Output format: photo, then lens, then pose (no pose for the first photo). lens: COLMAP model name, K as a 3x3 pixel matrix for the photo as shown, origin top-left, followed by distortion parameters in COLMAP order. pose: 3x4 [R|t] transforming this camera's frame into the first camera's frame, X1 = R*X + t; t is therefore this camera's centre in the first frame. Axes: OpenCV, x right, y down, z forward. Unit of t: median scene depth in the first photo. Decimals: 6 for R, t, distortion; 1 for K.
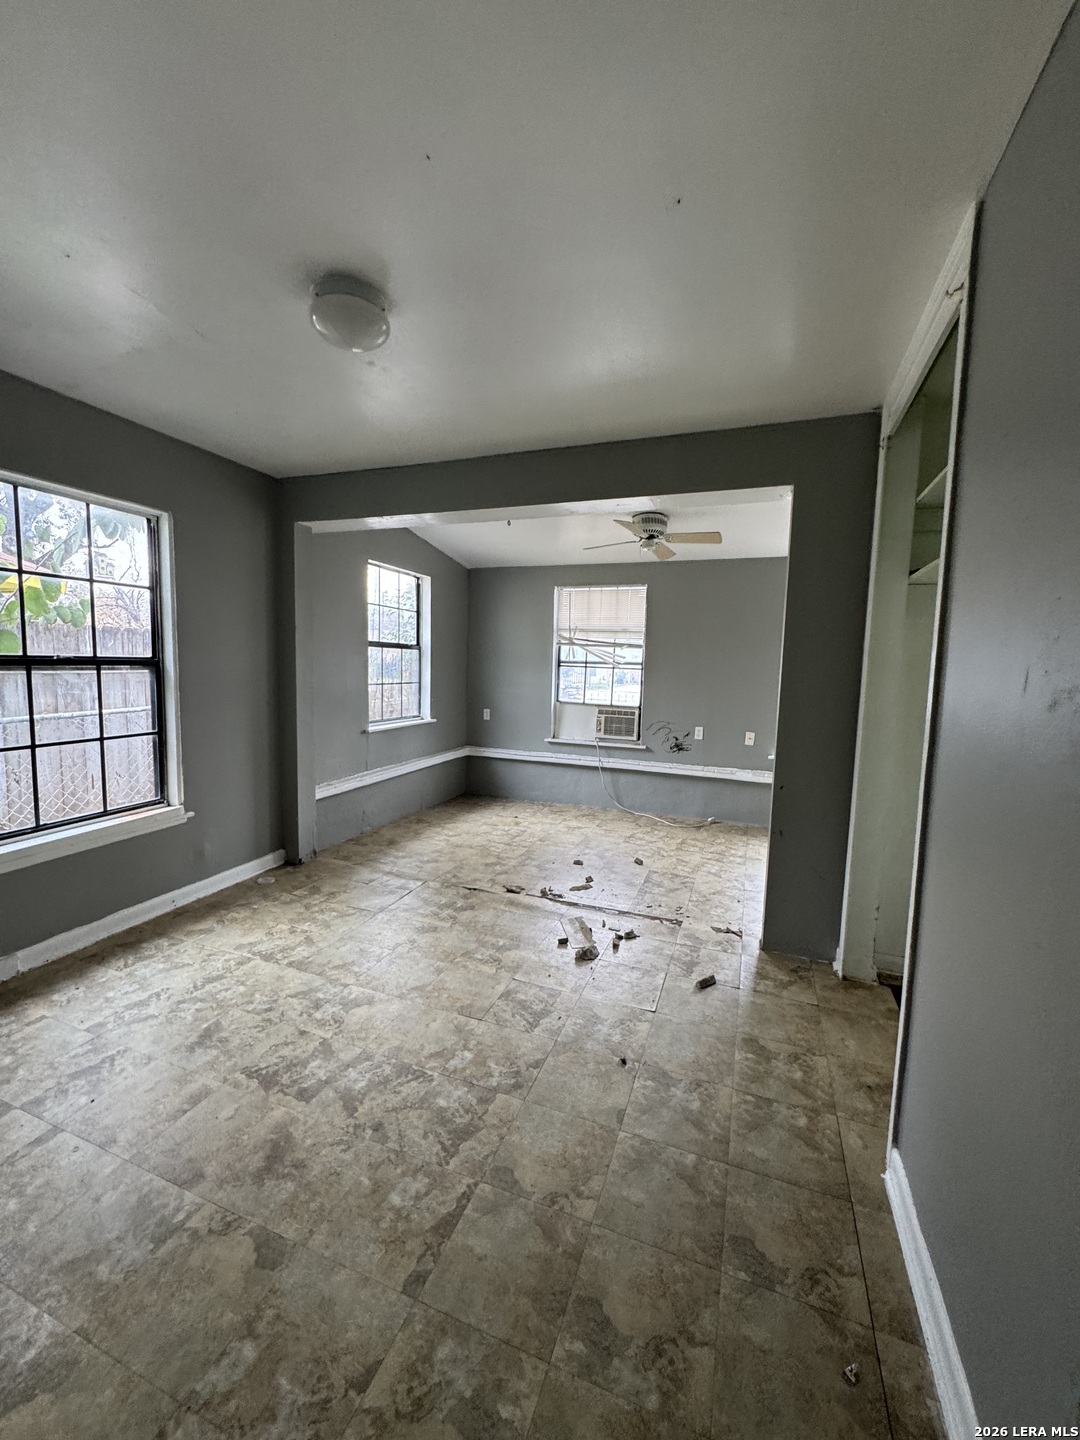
lens RADIAL K [[572.8, 0, 539.8], [0, 572.8, 718.3], [0, 0, 1]] dist [0.000482, 0.000276]
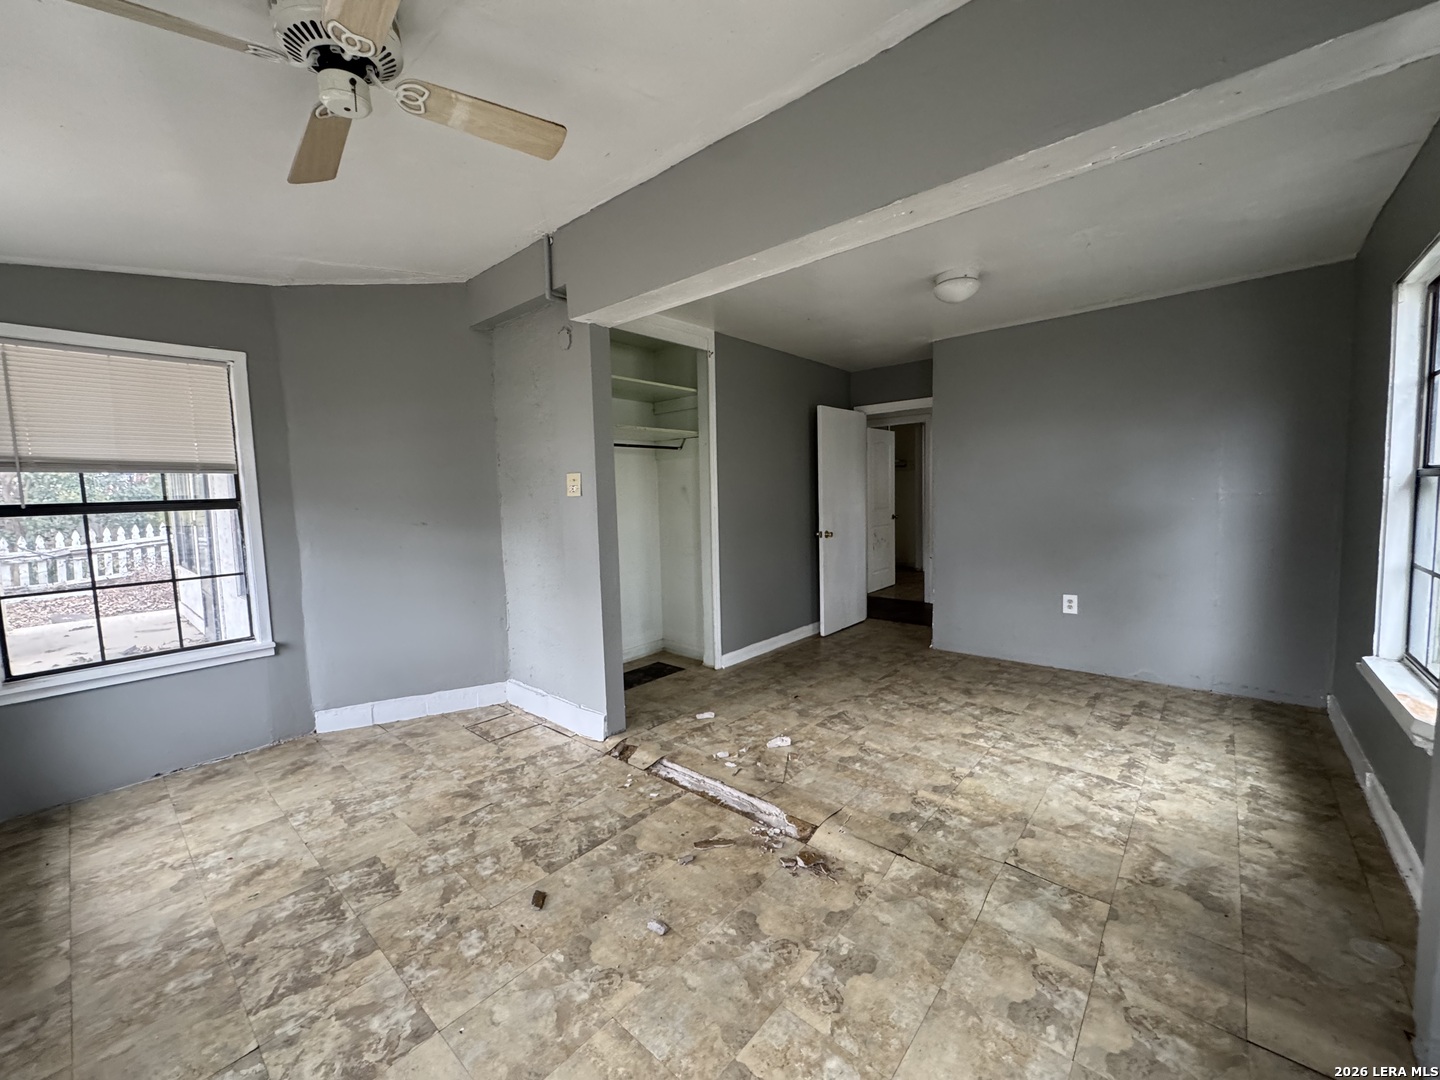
lens RADIAL K [[572.8, 0, 723.1], [0, 572.8, 536.2], [0, 0, 1]] dist [0.000482, 0.000276]
pose [[-0.939592, -0.026797, 0.341246, -0.189435], [0.036742, 0.983276, 0.178379, -0.187095], [-0.340319, 0.180142, -0.922893, 2.069902]]
